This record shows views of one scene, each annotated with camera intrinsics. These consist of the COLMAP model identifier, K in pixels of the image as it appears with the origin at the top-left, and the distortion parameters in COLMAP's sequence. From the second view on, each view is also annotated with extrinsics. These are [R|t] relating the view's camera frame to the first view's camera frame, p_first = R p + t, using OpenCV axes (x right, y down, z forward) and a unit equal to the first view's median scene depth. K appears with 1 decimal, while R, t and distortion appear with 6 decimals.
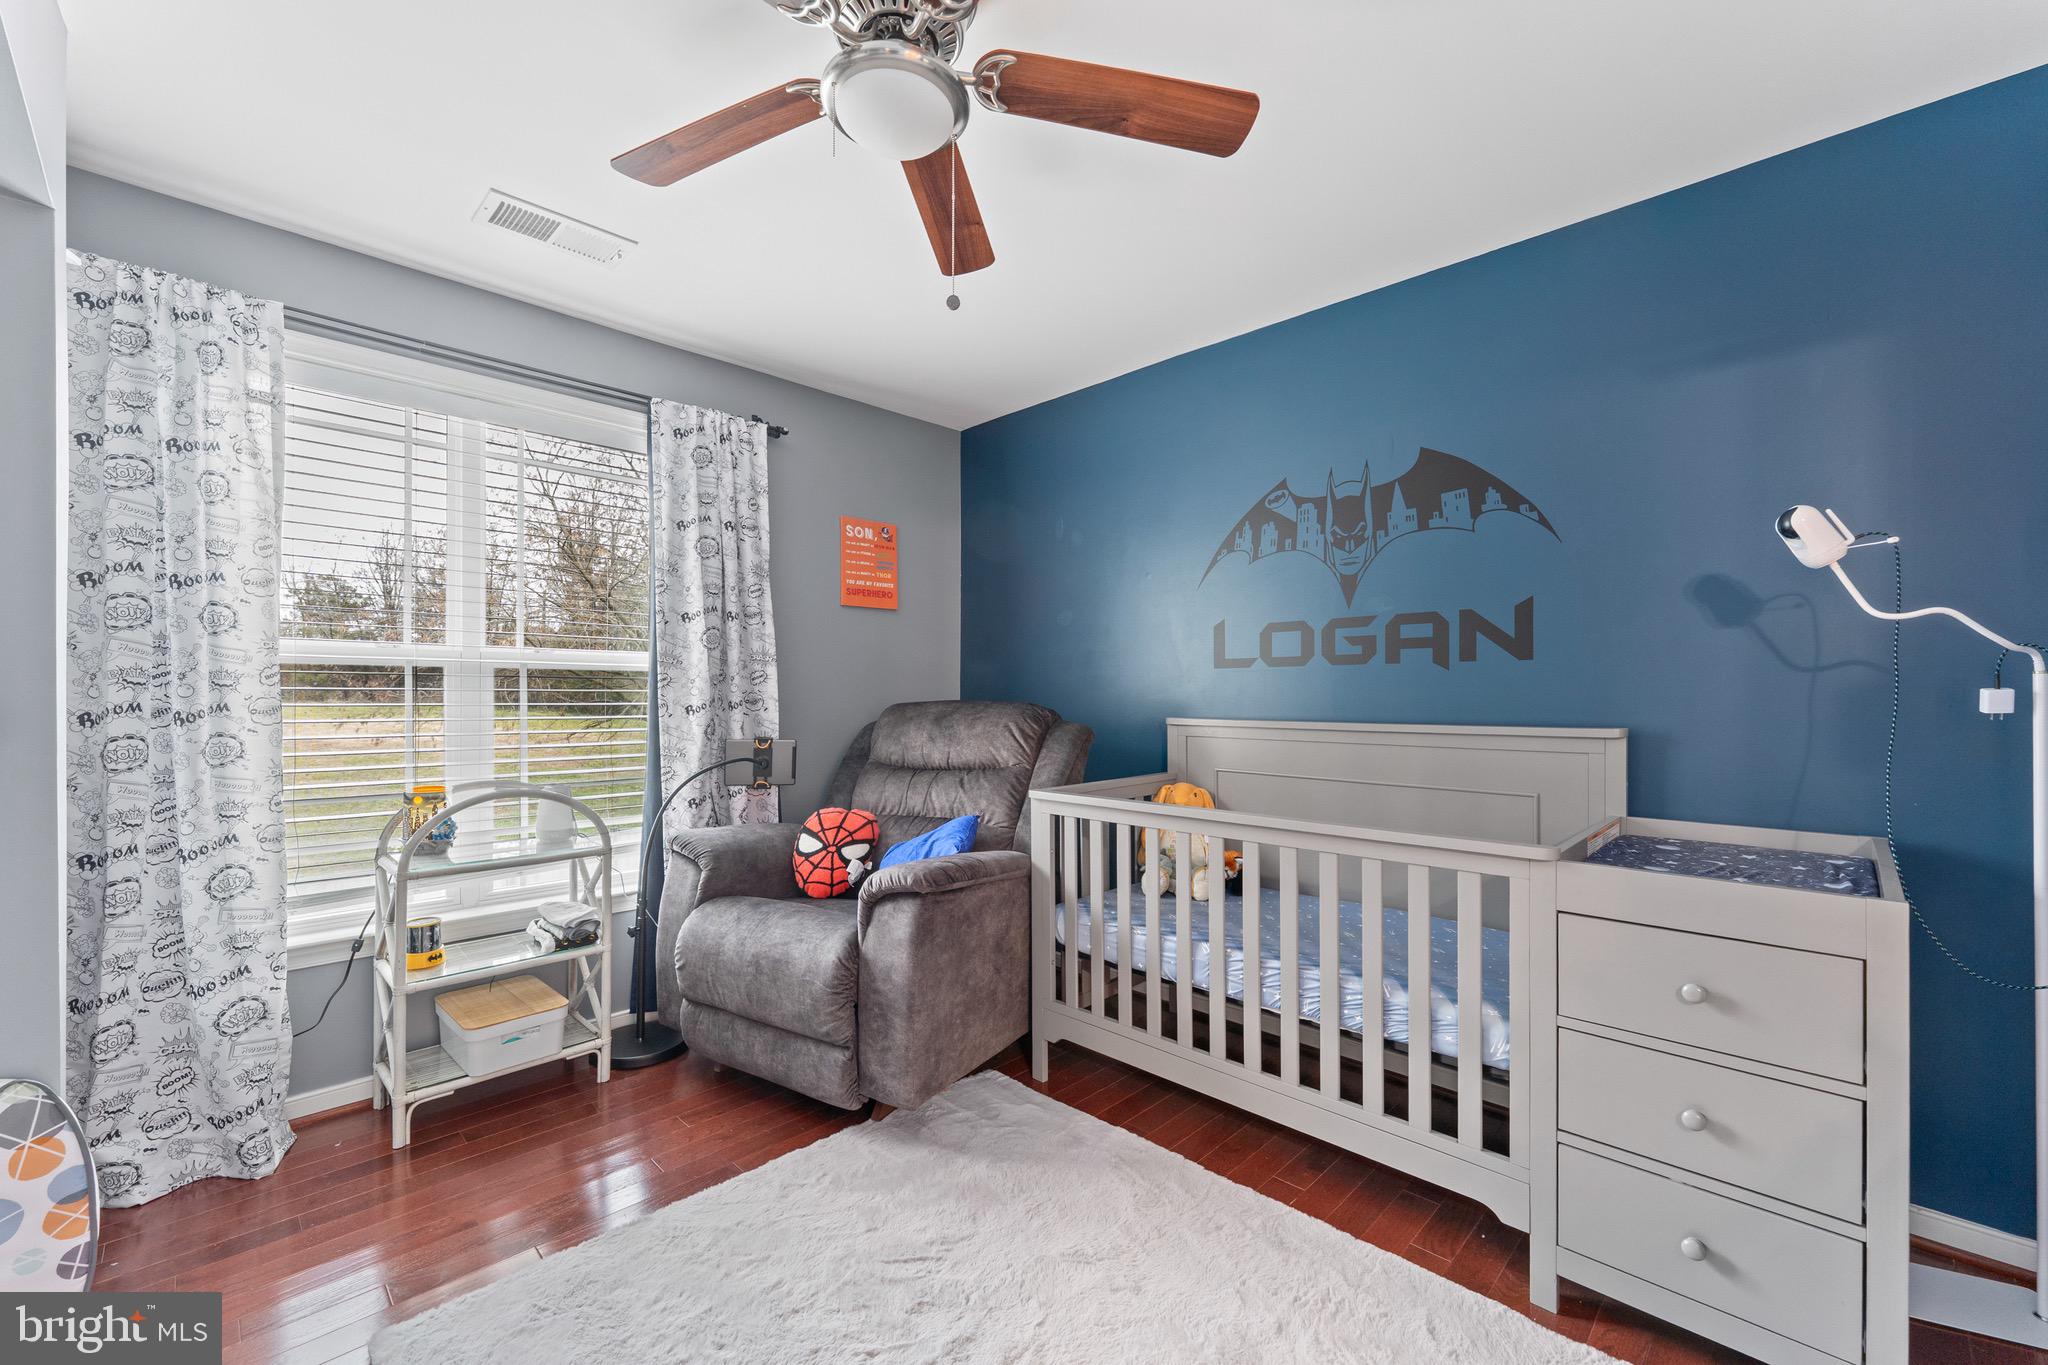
lens RADIAL K [[830.7, 0, 1025.4], [0, 830.7, 703.3], [0, 0, 1]] dist [0.000192, 0.000213]
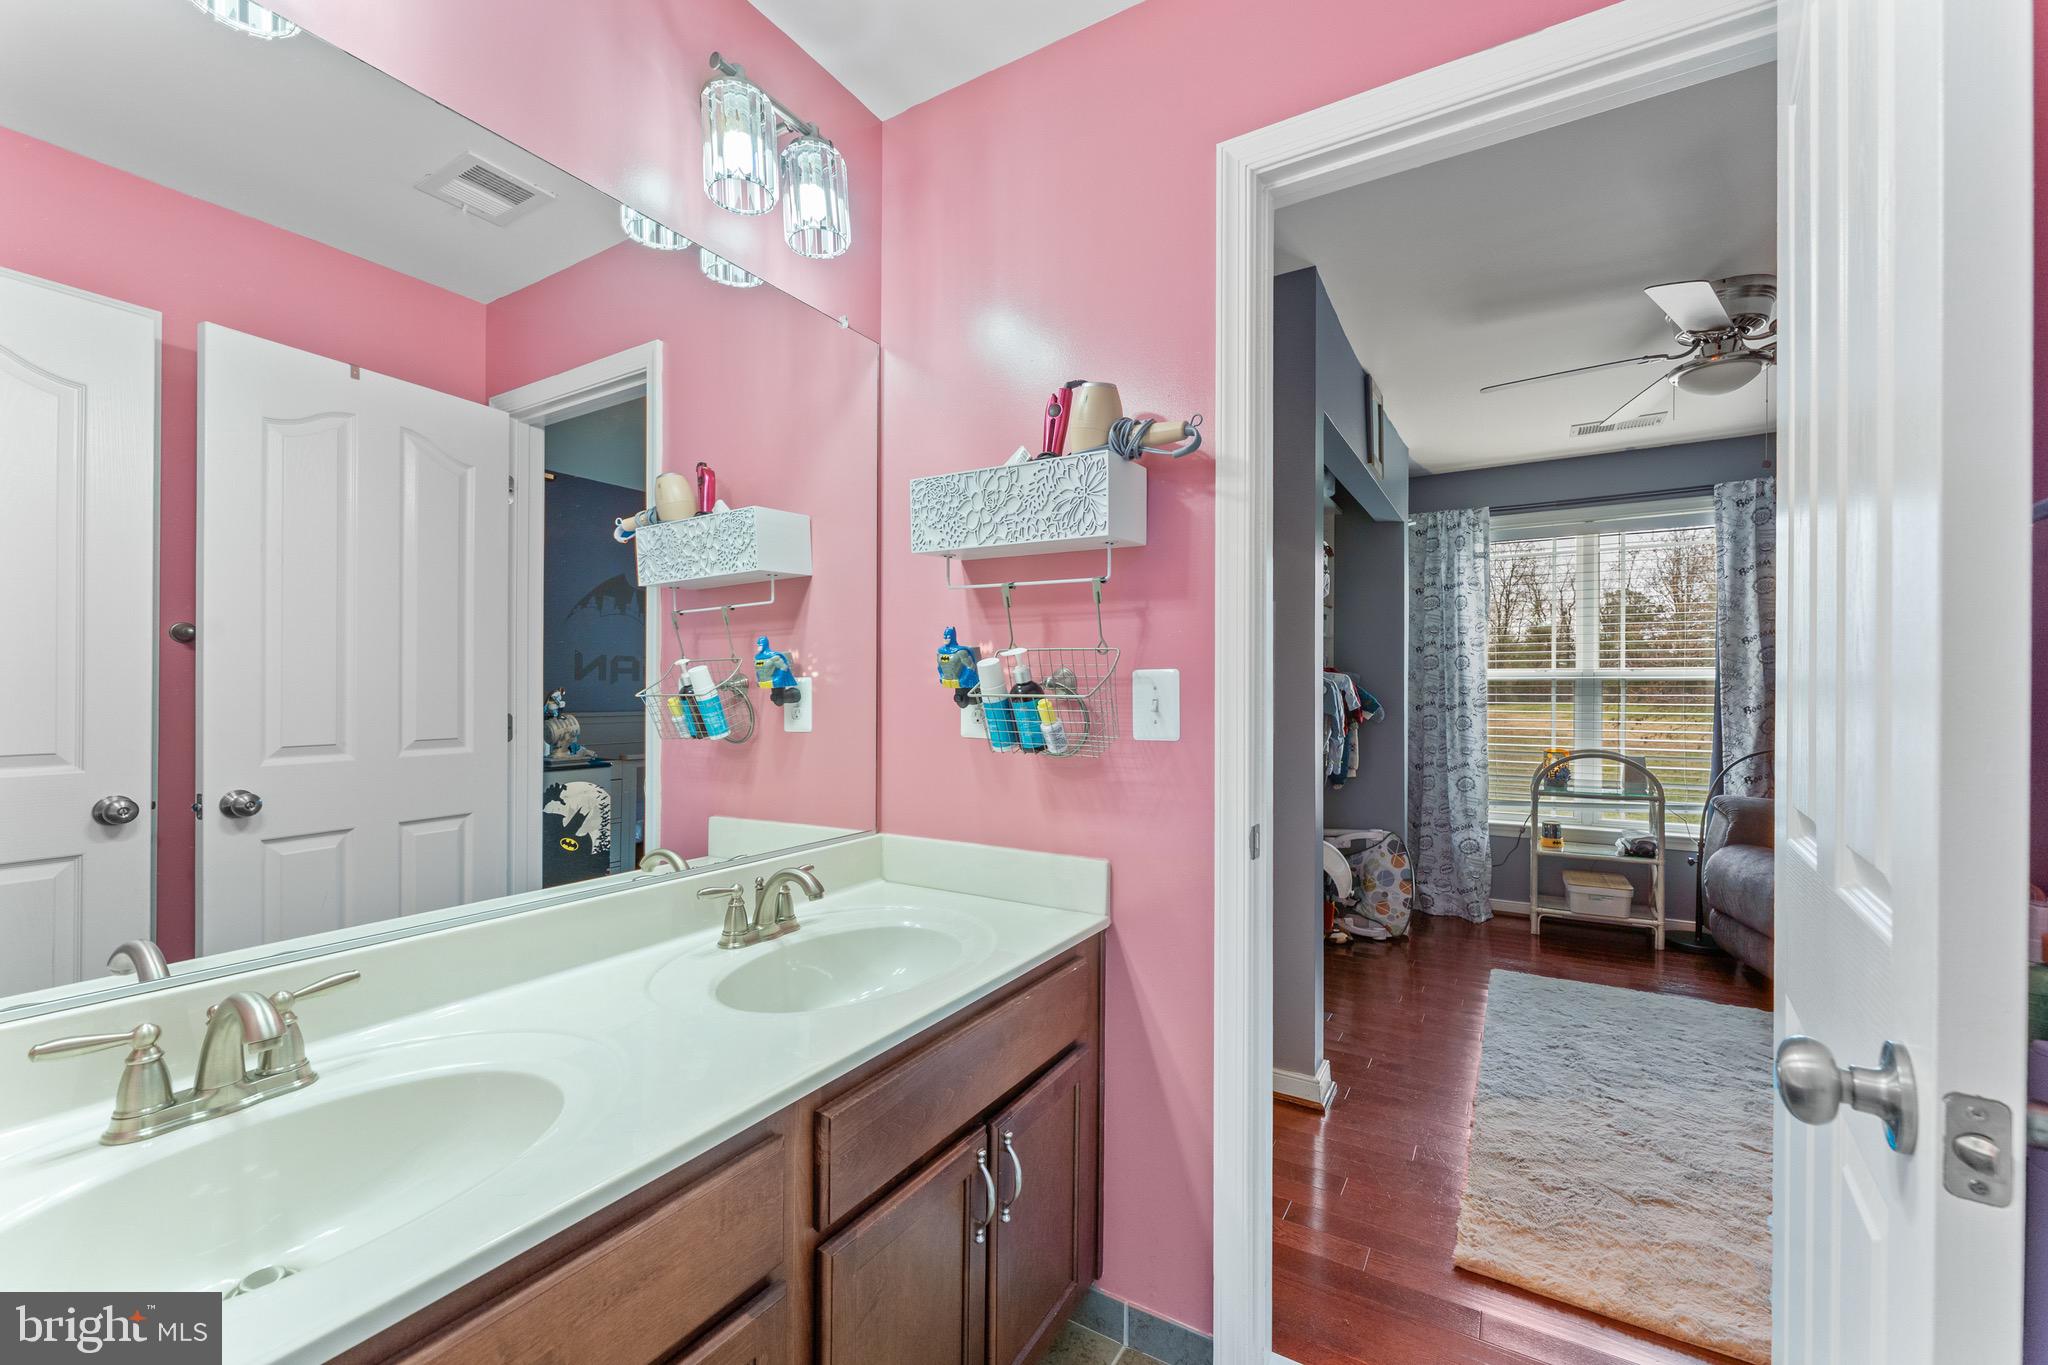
lens RADIAL K [[841.6, 0, 1034.4], [0, 841.6, 674.7], [0, 0, 1]] dist [-0.001274, -0.000240]
pose [[0.245455, -0.025578, -0.969071, 0.829257], [-0.013073, 0.999474, -0.029692, 0.008563], [0.969320, 0.019957, 0.244991, -0.584156]]
